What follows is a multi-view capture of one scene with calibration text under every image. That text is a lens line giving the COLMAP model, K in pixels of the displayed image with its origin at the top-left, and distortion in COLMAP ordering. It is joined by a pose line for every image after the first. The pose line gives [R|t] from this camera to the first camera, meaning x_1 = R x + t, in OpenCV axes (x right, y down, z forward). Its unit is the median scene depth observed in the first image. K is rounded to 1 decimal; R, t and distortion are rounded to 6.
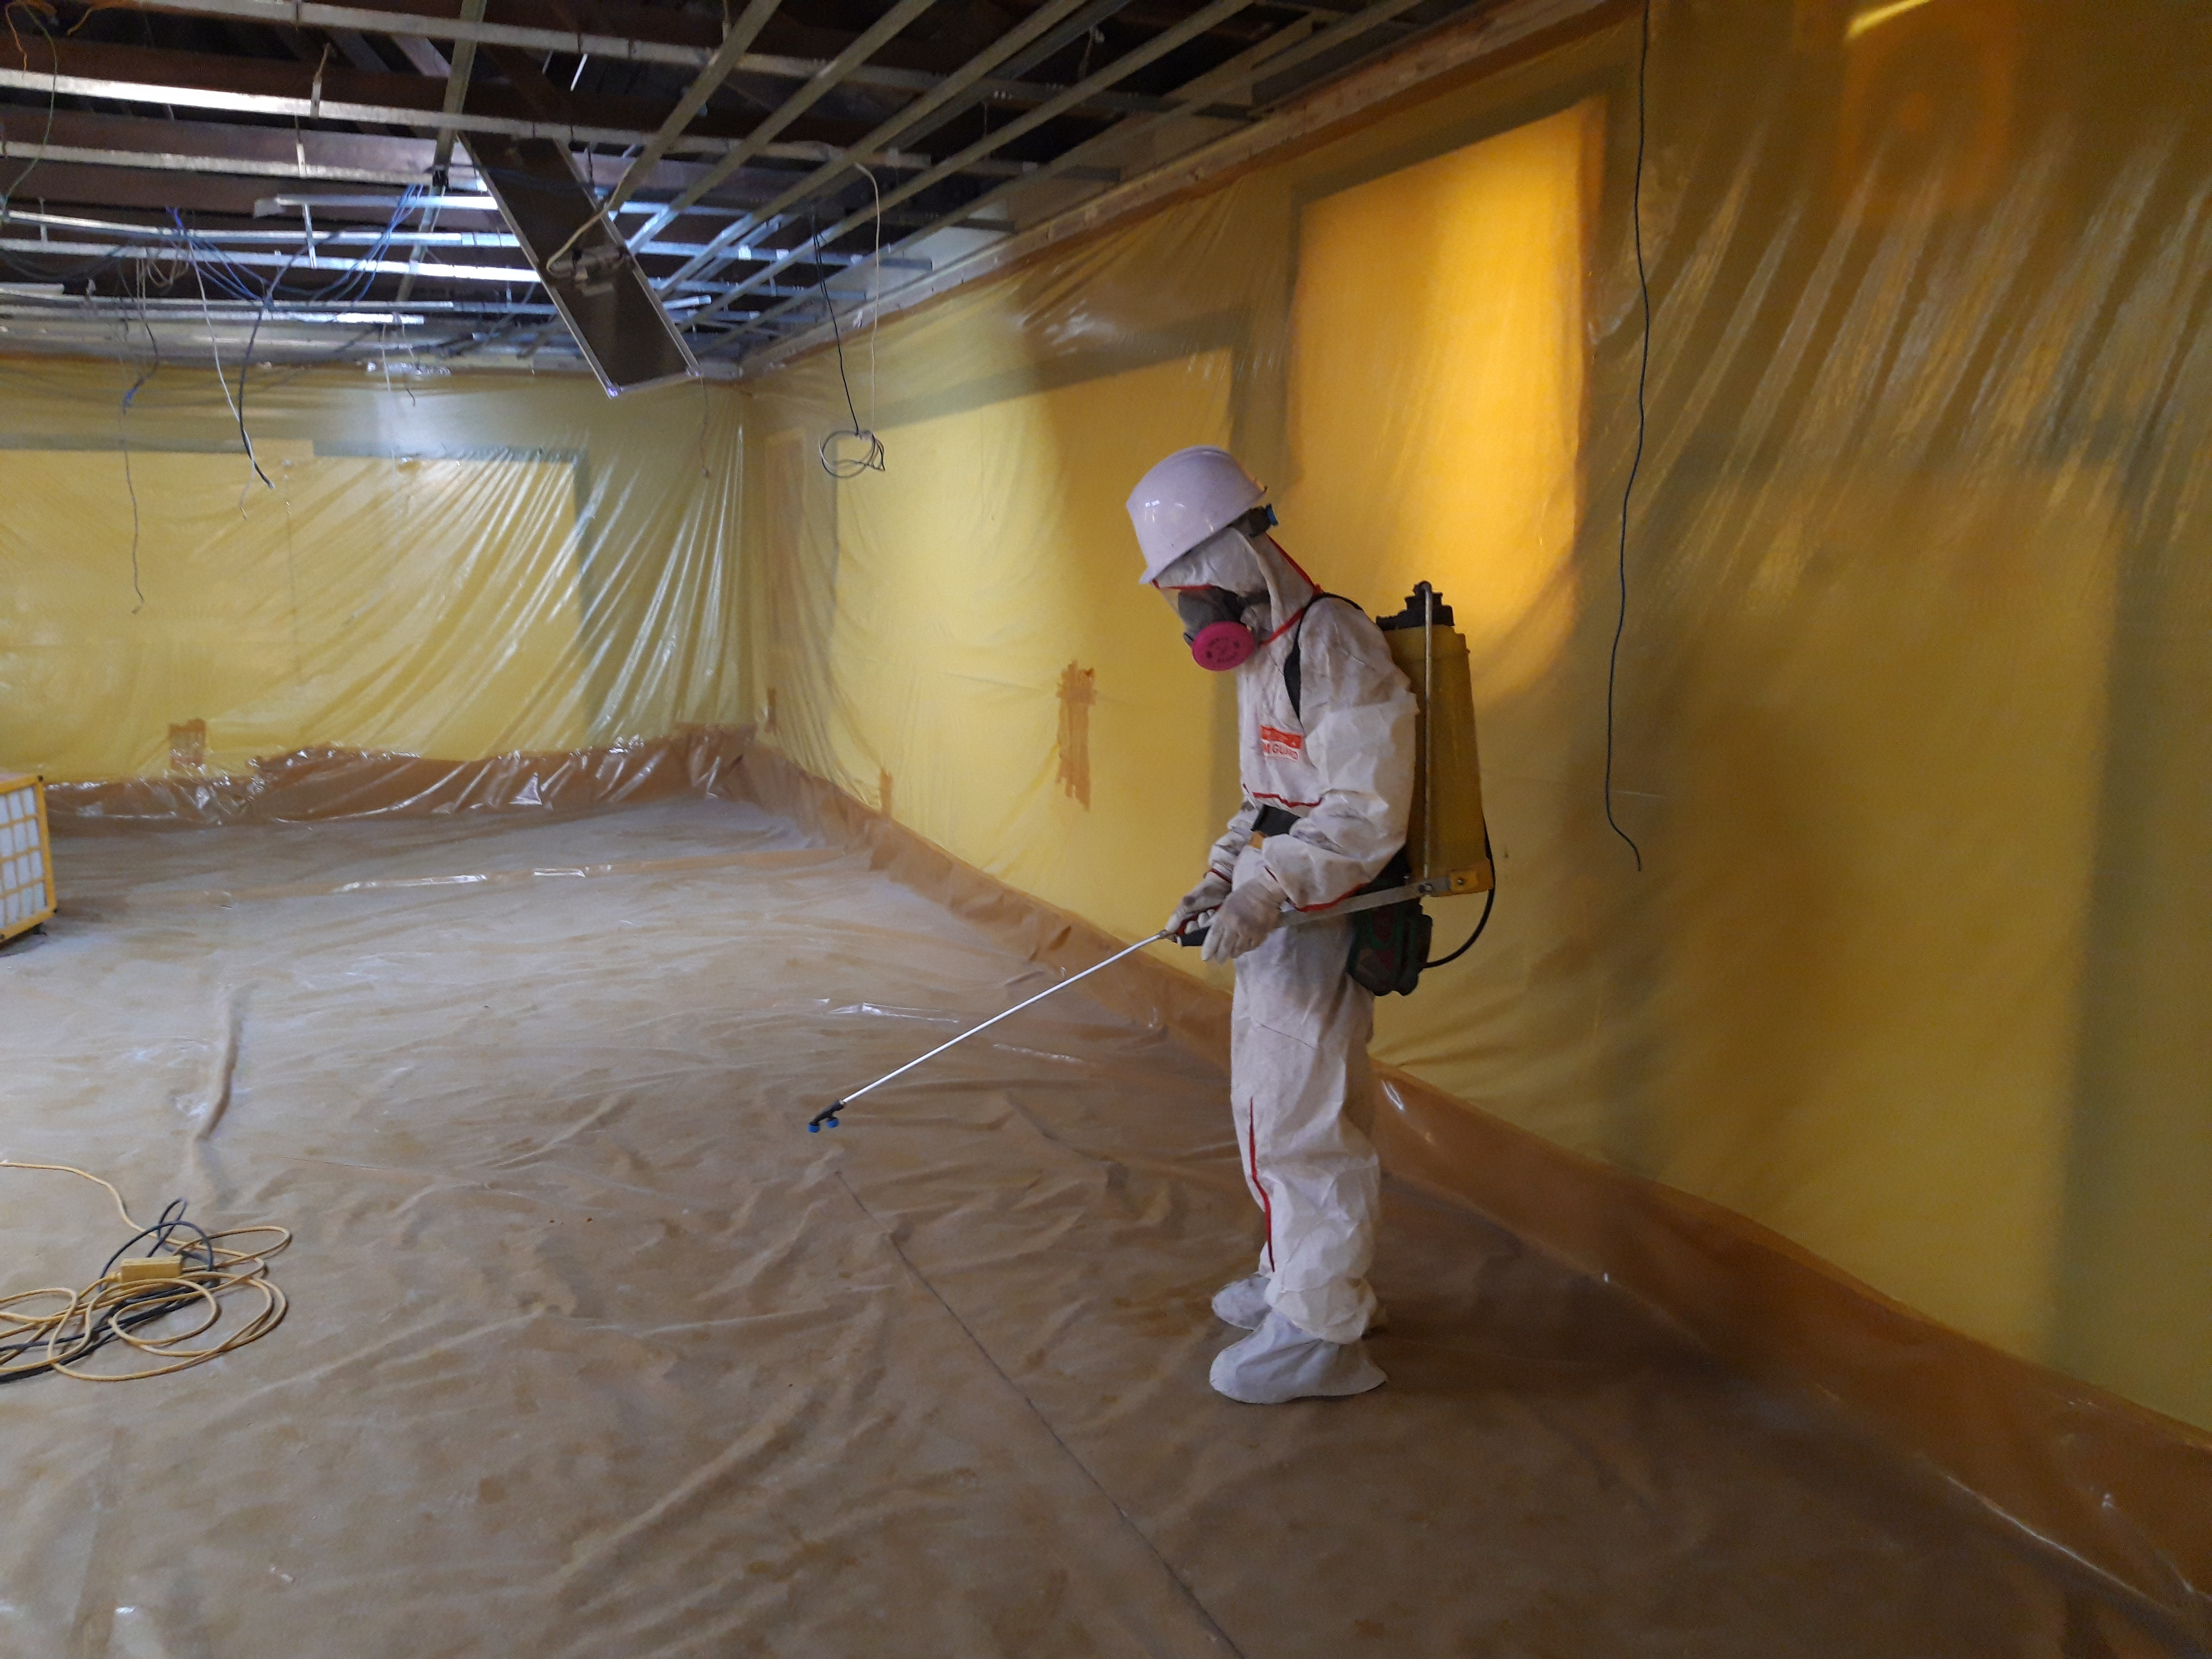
lens RADIAL K [[1668.5, 0, 1115.2], [0, 1668.5, 845.7], [0, 0, 1]] dist [0.030788, -0.064016]
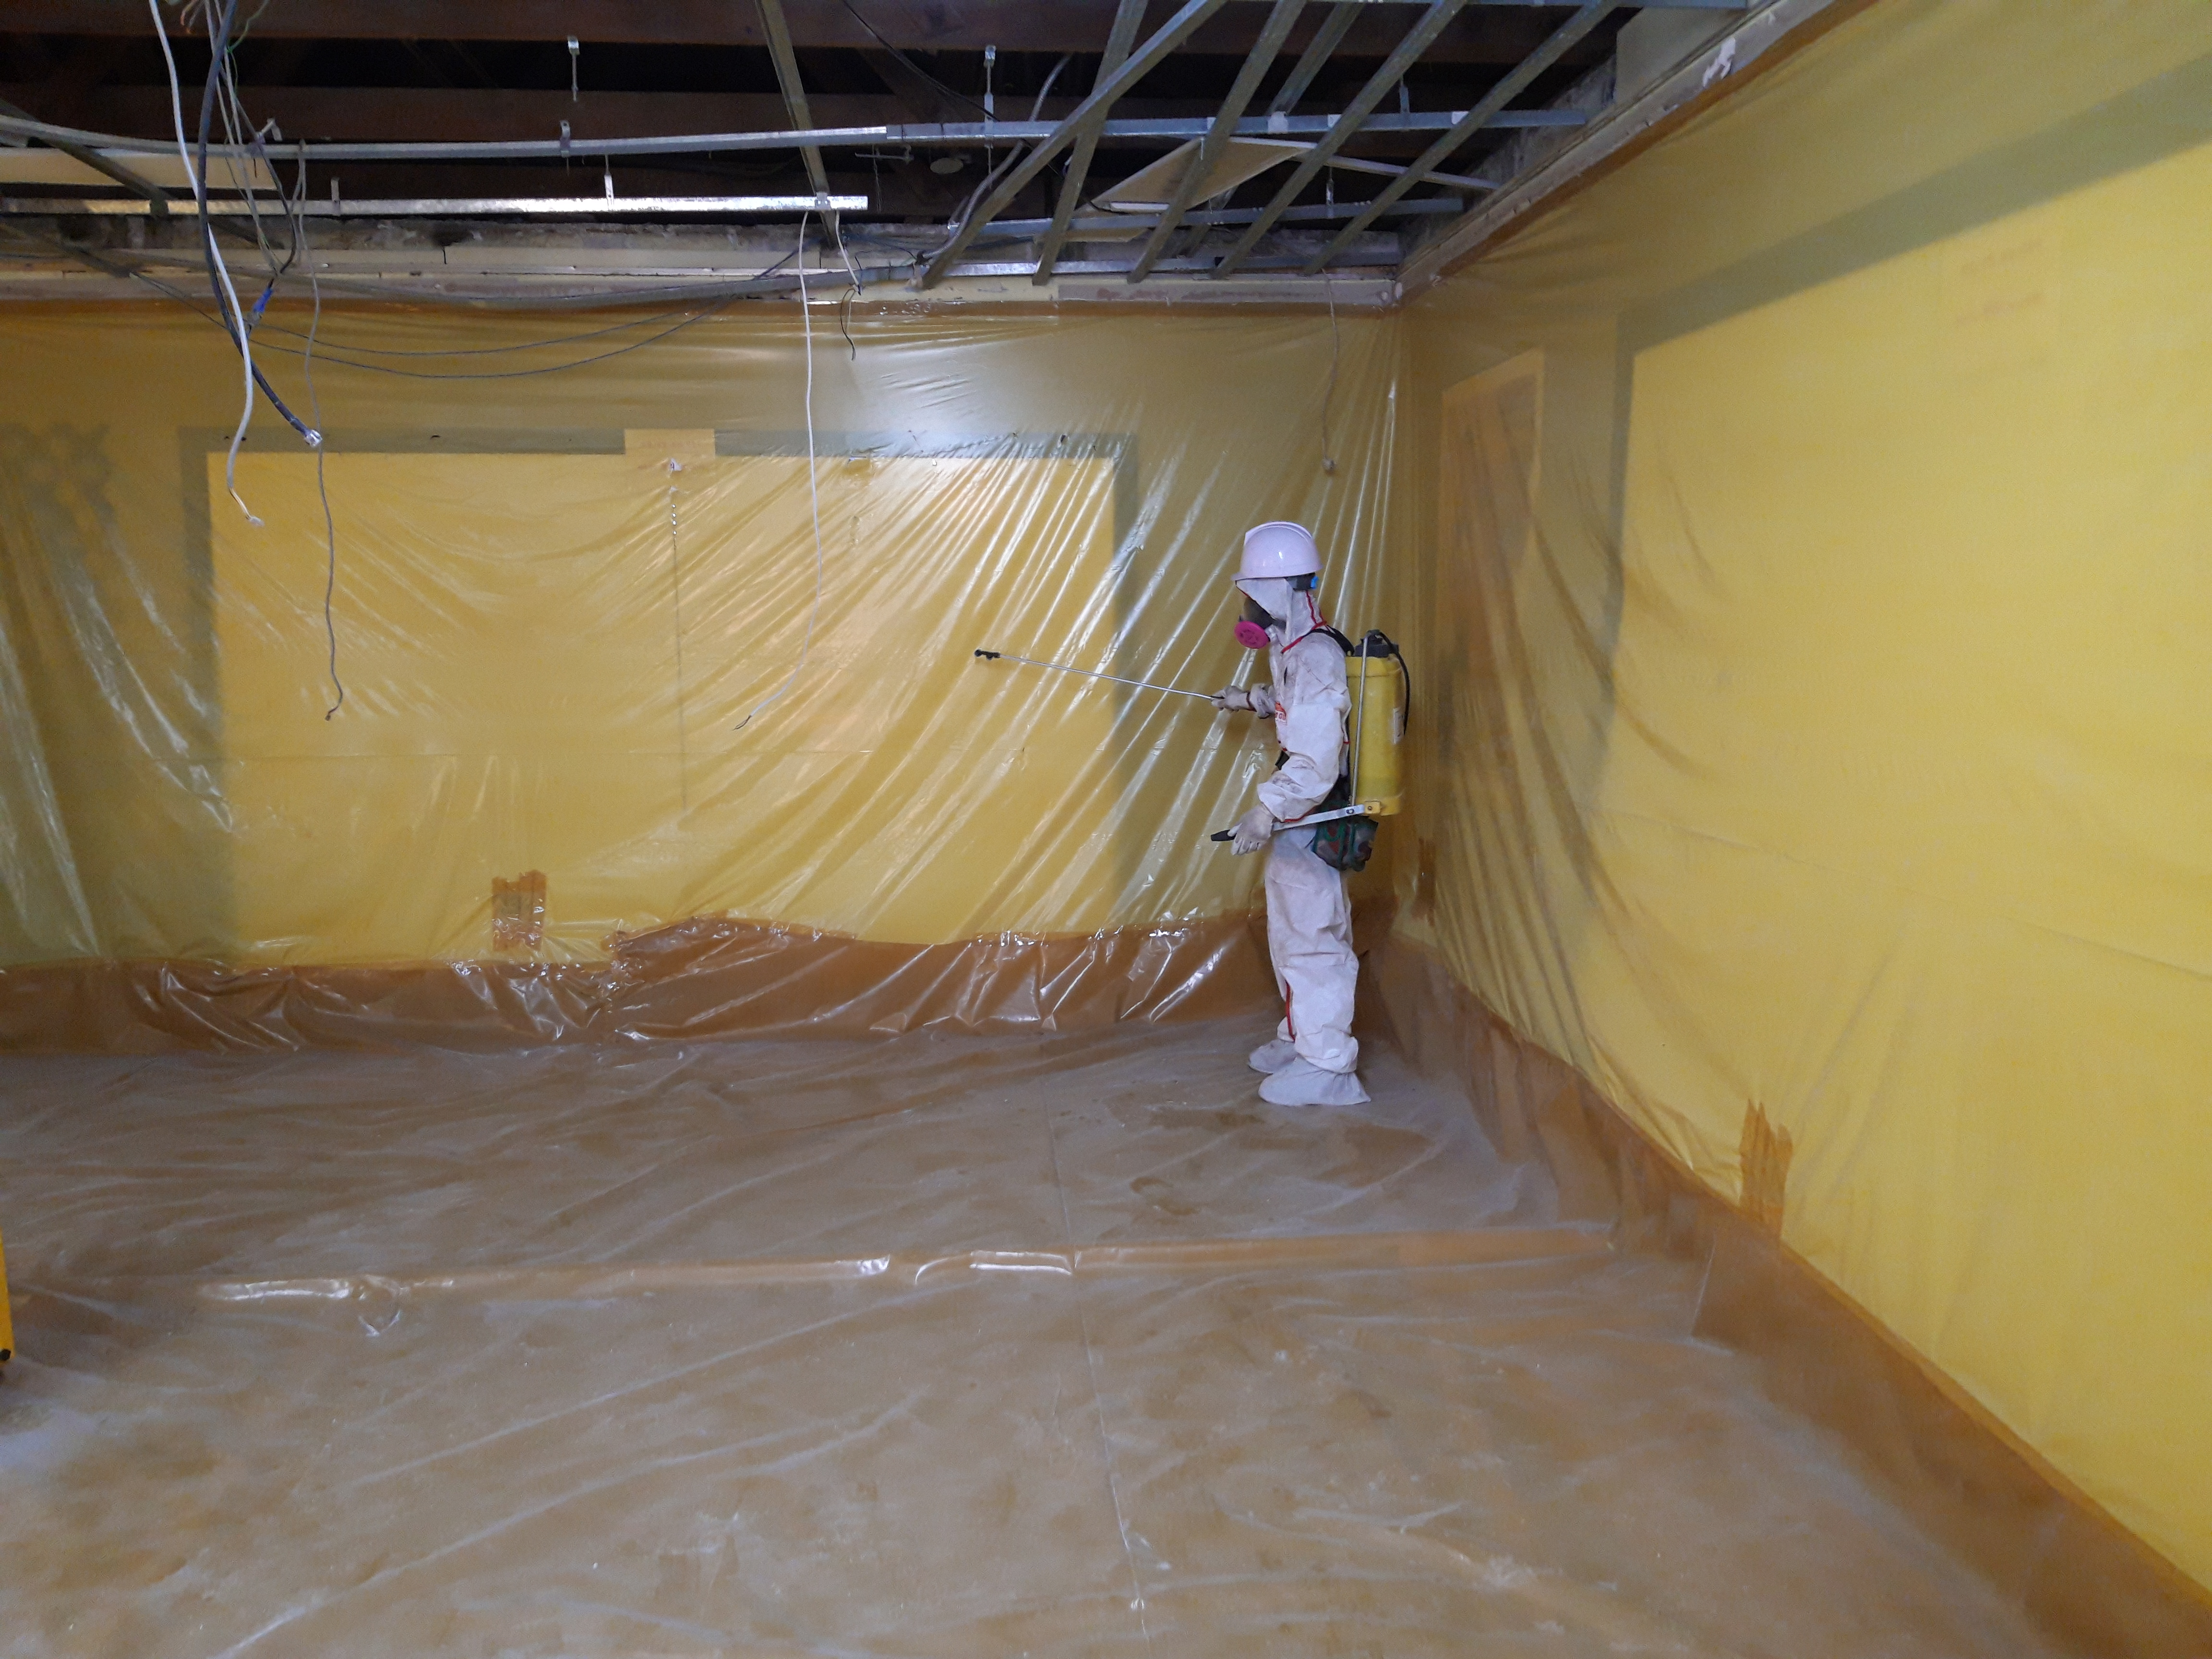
lens RADIAL K [[1668.5, 0, 1110.8], [0, 1668.5, 840.3], [0, 0, 1]] dist [0.030788, -0.064016]
pose [[0.944159, 0.033768, -0.327754, -0.143892], [-0.045836, 0.998523, -0.029165, -0.085924], [0.326285, 0.042559, 0.944313, 0.510519]]
